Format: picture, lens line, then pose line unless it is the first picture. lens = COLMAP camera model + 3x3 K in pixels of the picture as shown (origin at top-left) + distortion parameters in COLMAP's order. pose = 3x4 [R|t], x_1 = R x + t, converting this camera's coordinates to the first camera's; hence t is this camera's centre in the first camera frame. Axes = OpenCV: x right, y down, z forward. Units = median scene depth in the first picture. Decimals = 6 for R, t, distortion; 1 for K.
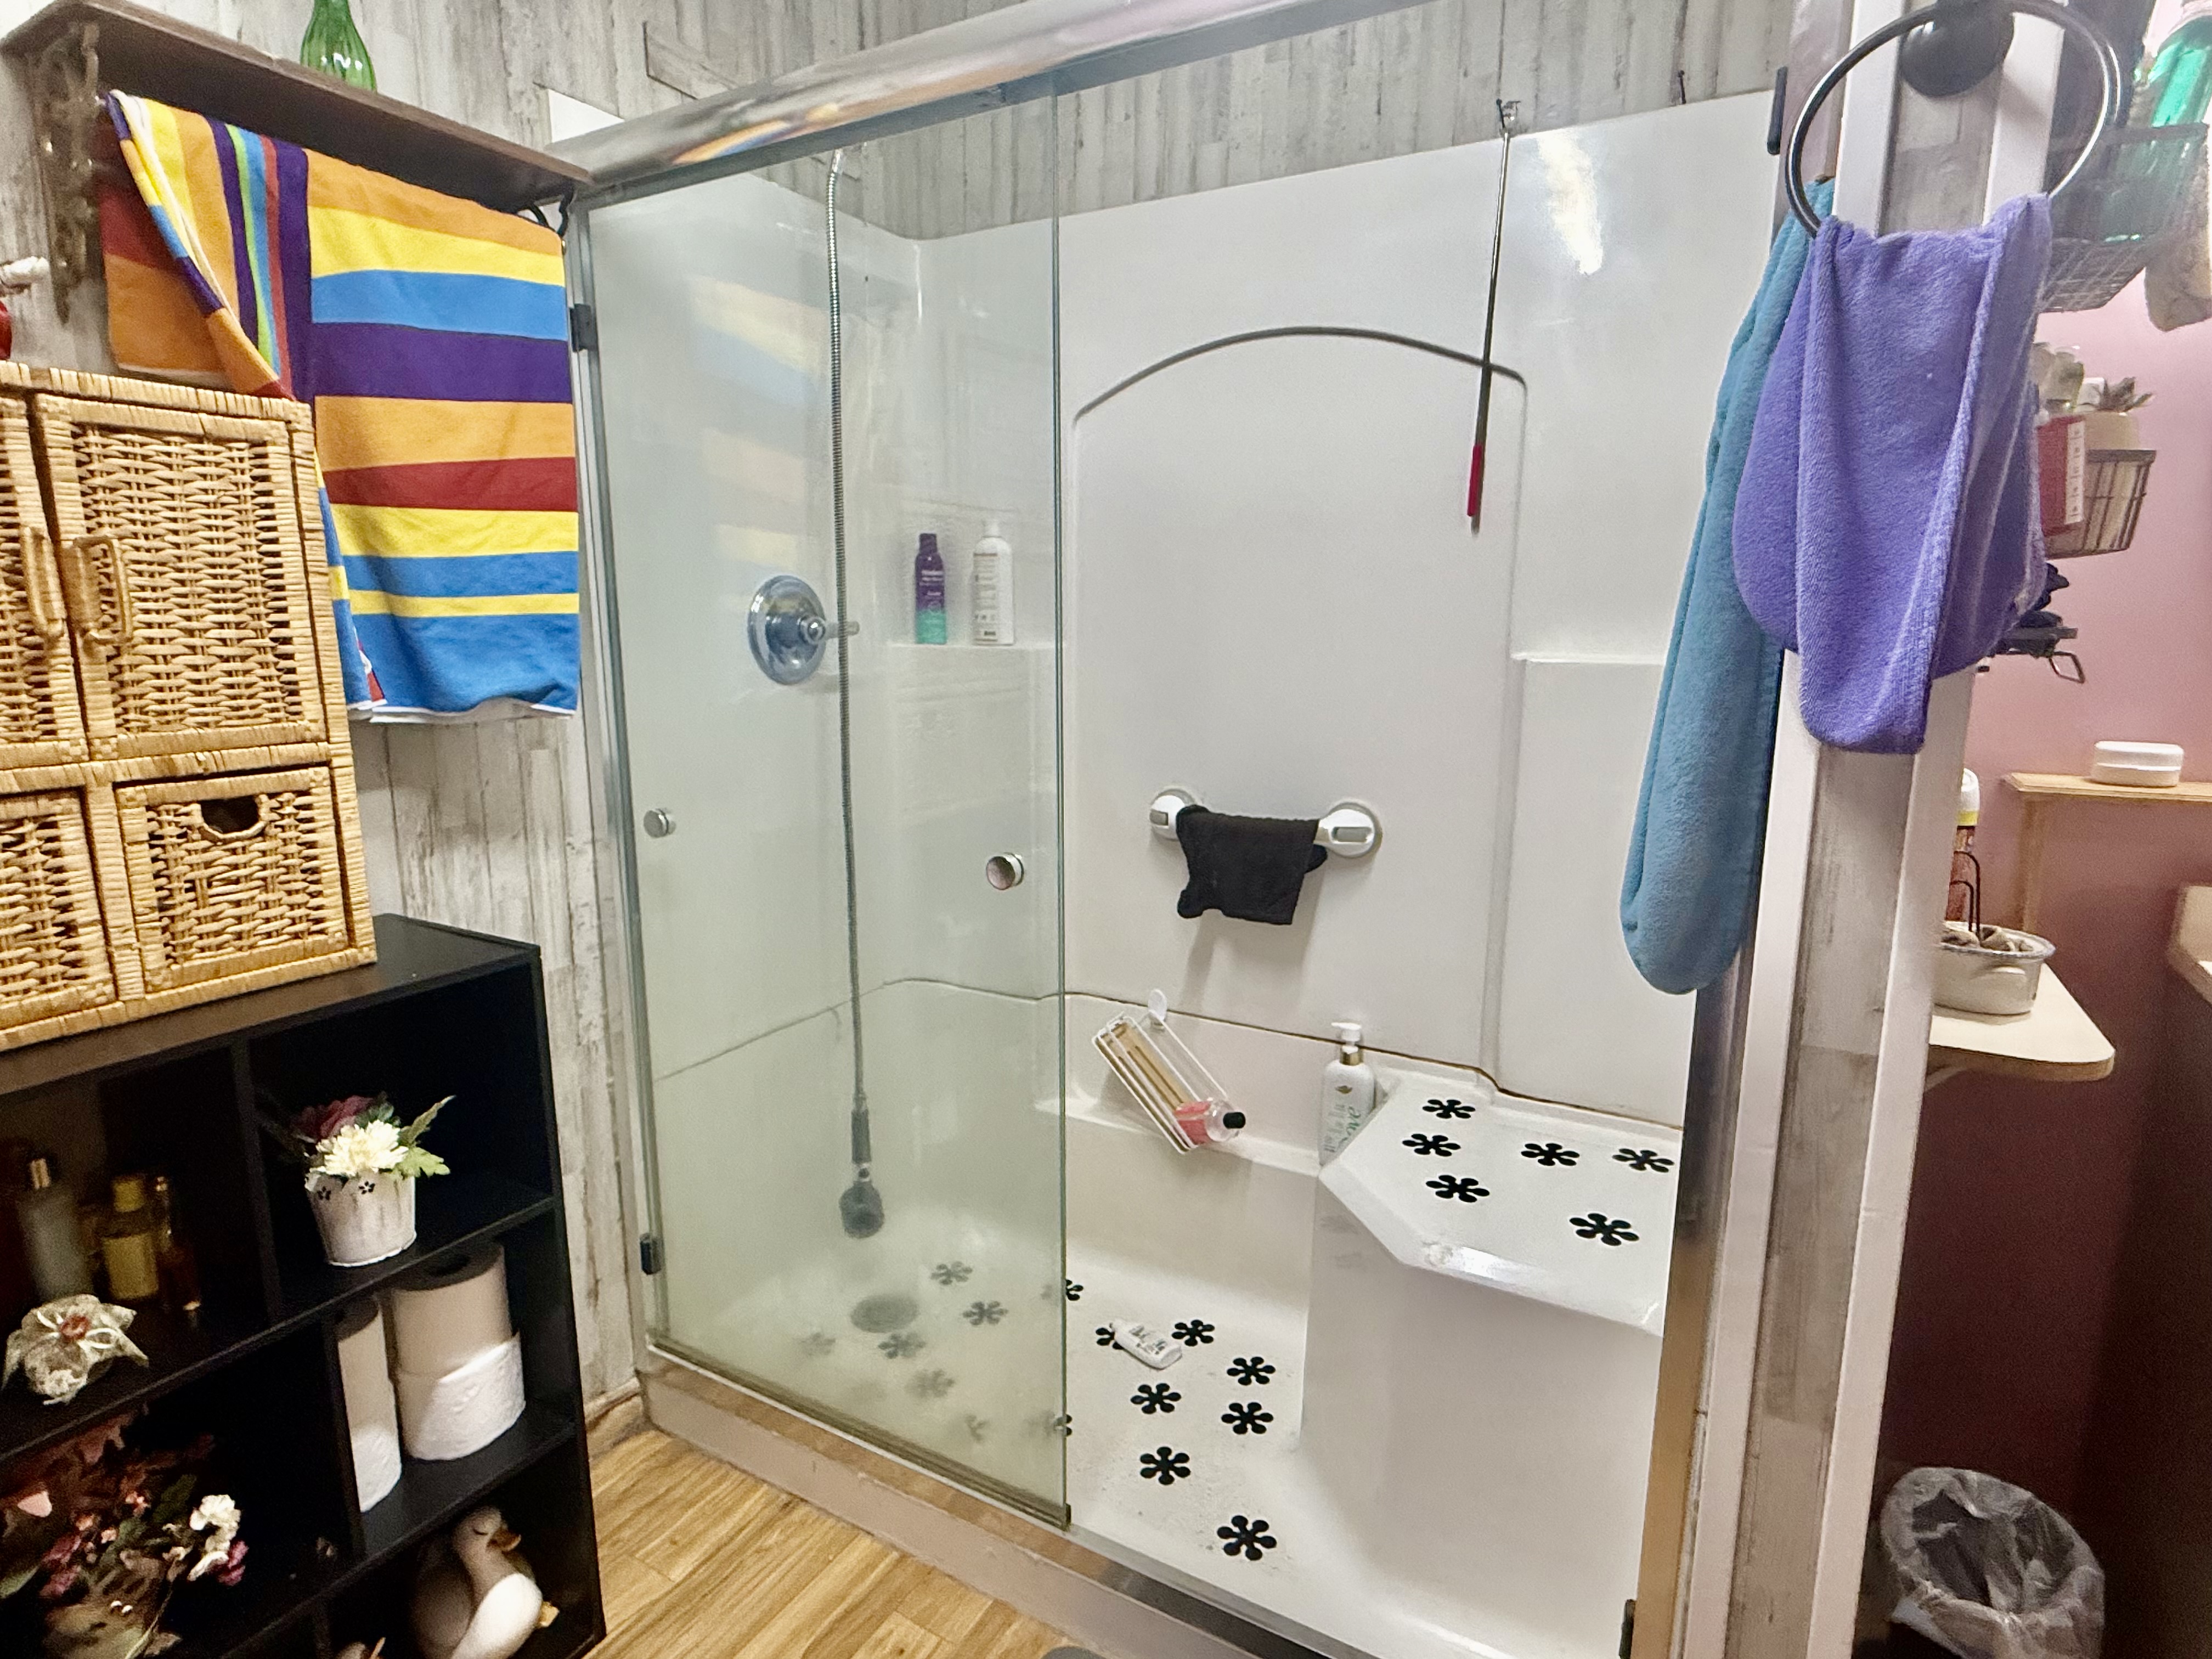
lens RADIAL K [[1185.5, 0, 1106.0], [0, 1185.5, 829.5], [0, 0, 1]] dist [-0.001895, -0.001142]
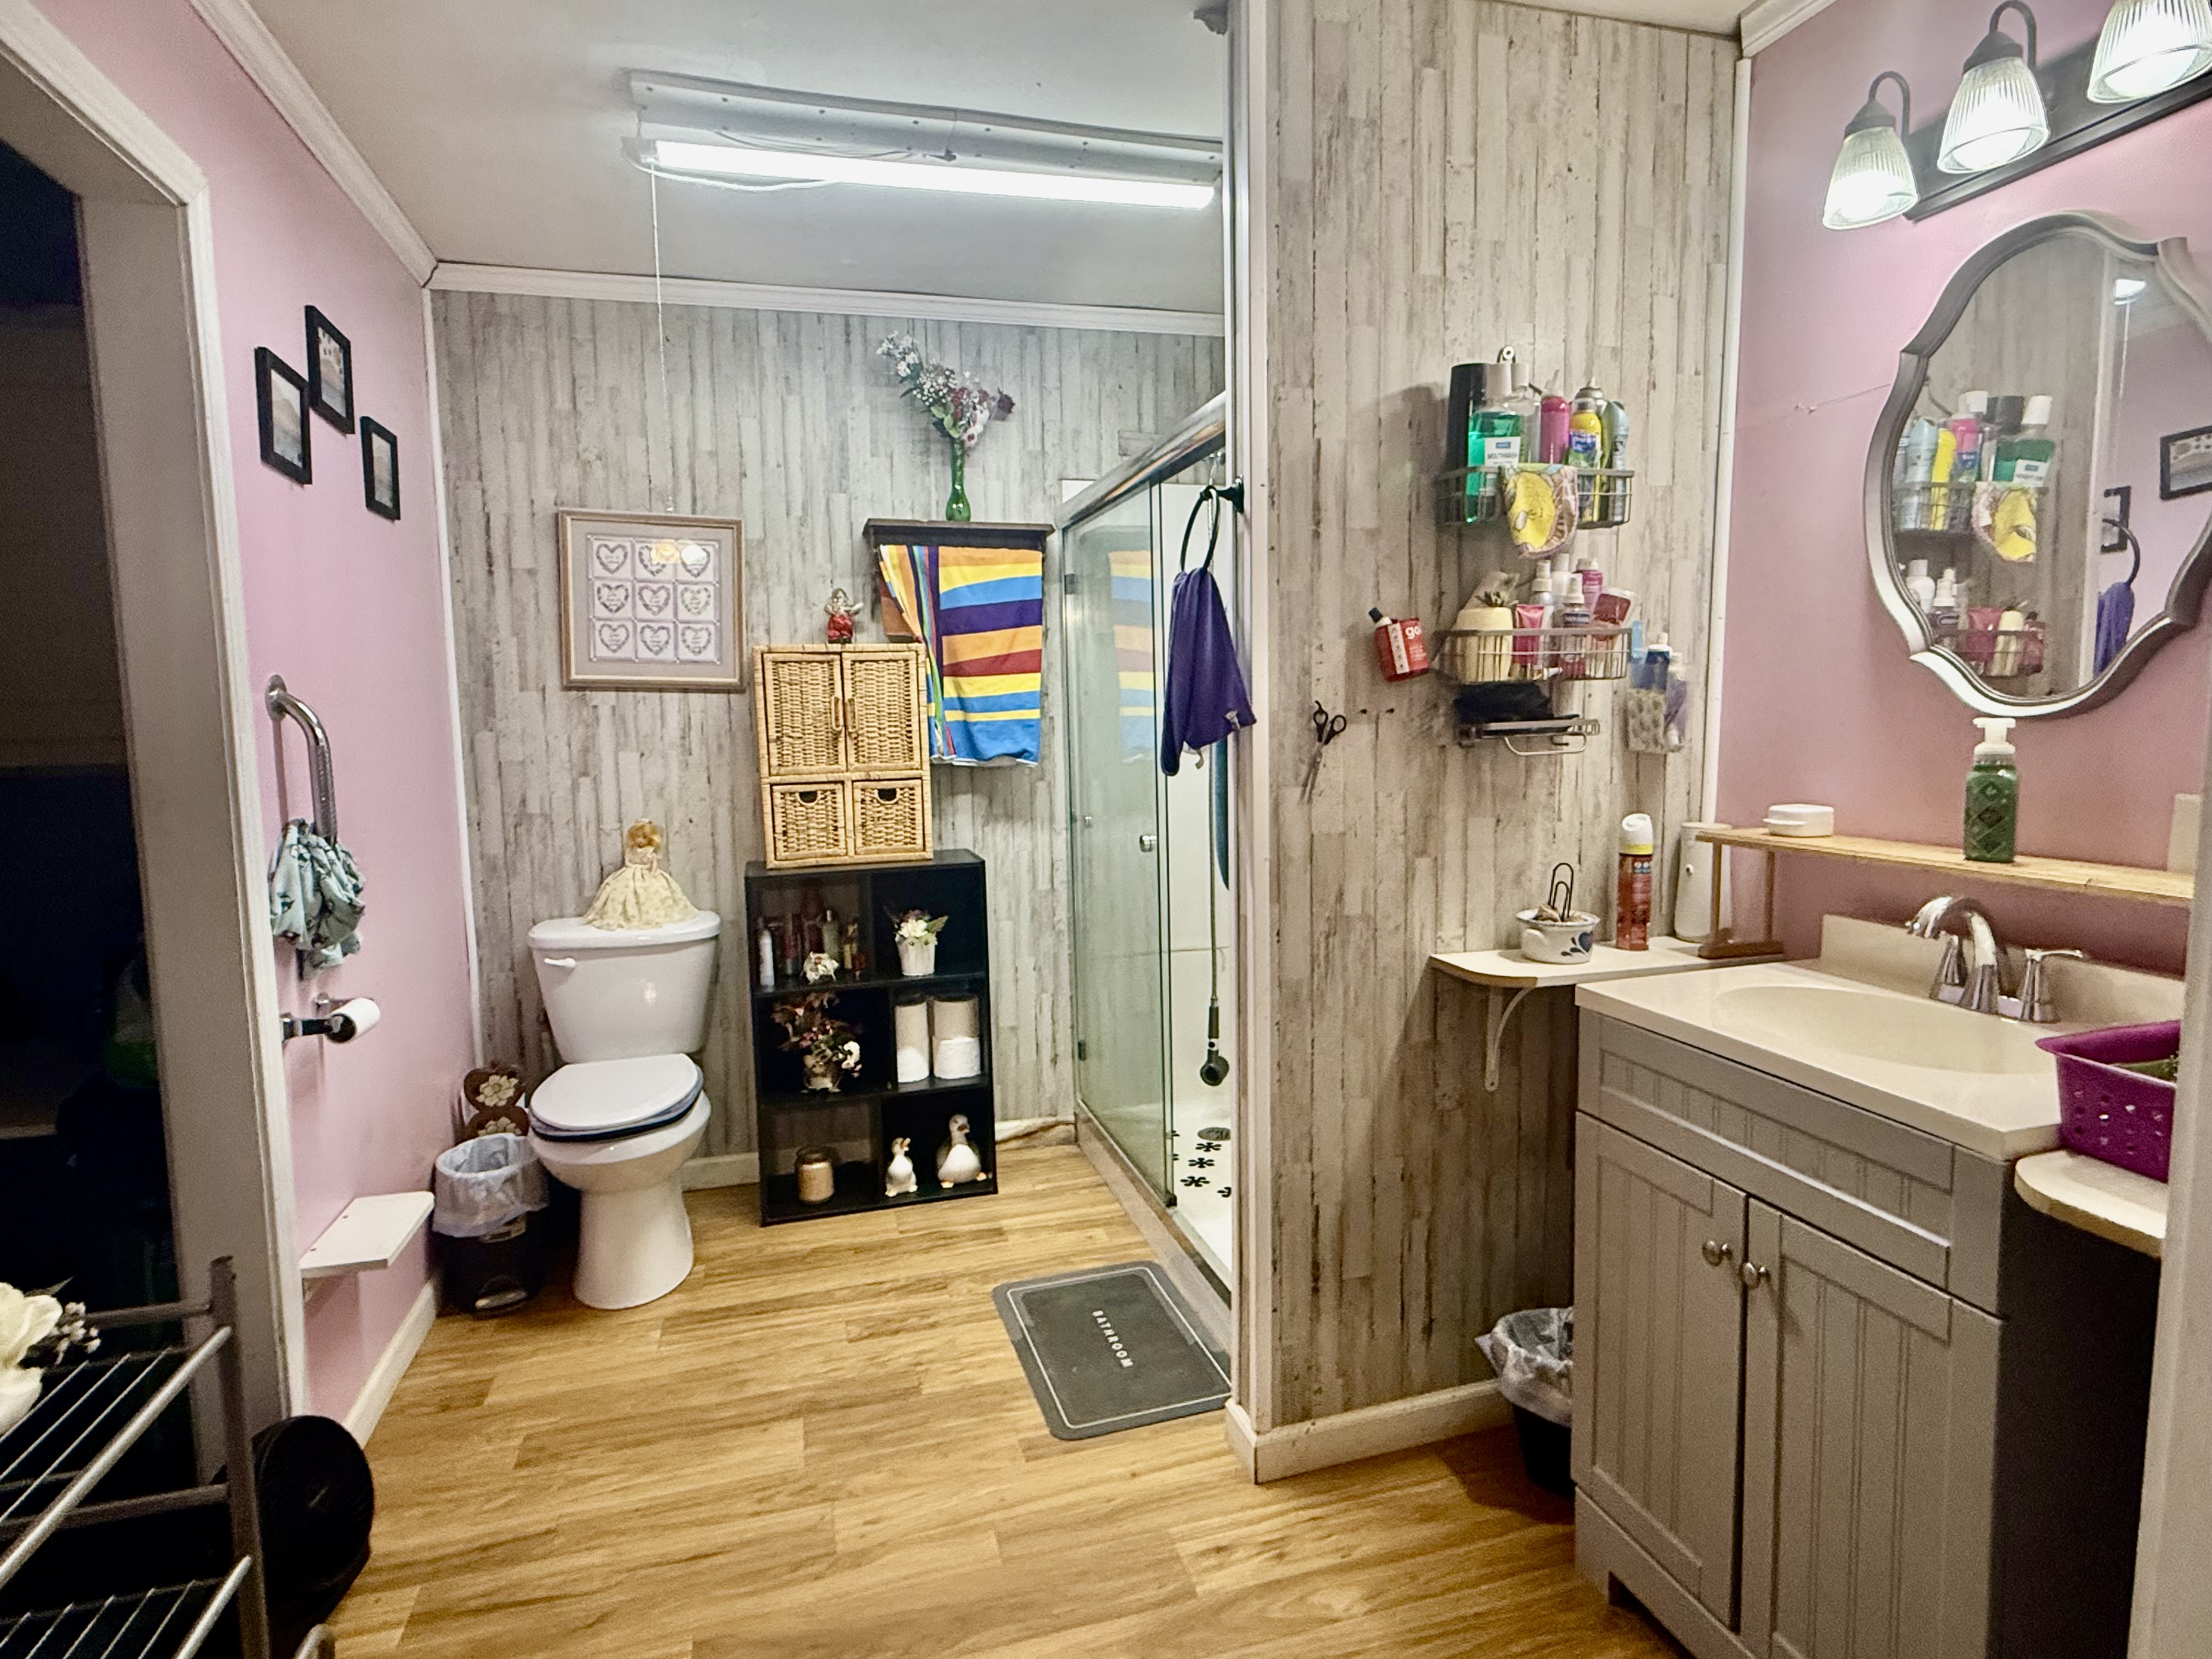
lens RADIAL K [[1202.1, 0, 1105.5], [0, 1202.1, 811.4], [0, 0, 1]] dist [0.000010, 0.001250]
pose [[0.715727, 0.047801, -0.696742, 1.421488], [-0.104891, 0.993696, -0.039575, 0.075213], [0.690458, 0.101407, 0.716229, -0.579858]]
